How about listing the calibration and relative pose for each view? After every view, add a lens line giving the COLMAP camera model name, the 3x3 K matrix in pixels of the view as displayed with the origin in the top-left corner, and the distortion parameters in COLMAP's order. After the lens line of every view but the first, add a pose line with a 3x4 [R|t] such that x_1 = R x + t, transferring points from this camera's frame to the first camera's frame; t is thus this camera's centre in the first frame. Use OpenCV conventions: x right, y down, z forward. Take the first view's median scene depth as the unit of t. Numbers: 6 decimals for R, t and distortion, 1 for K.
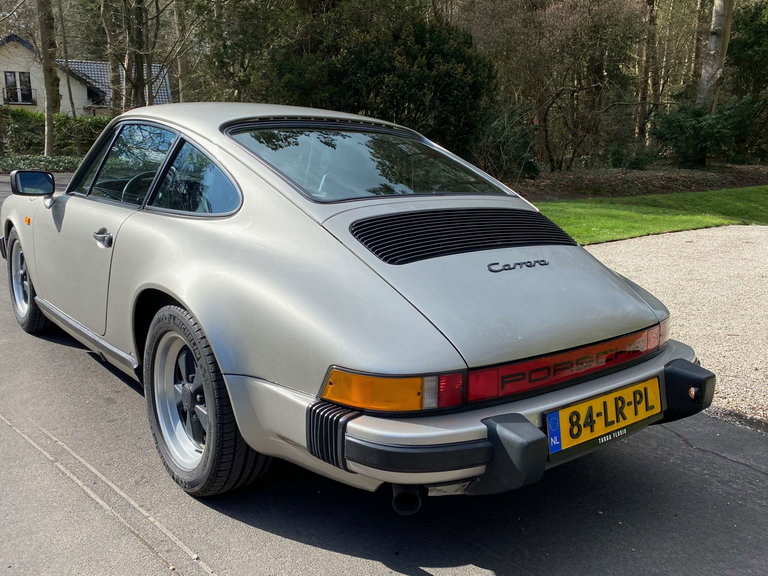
lens RADIAL K [[694.2, 0, 384.0], [0, 694.2, 288.0], [0, 0, 1]] dist [-0.003613, -0.002484]
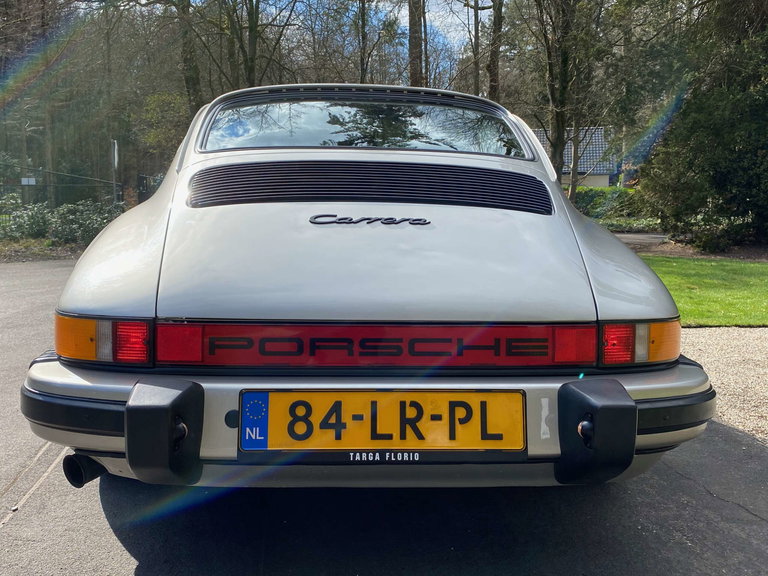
lens RADIAL K [[741.2, 0, 384.0], [0, 741.2, 288.0], [0, 0, 1]] dist [0.055226, -0.014959]
pose [[0.822855, 0.046028, -0.566384, 0.743670], [-0.103724, 0.992135, -0.070065, 0.105176], [0.558705, 0.116401, 0.821157, 0.403280]]
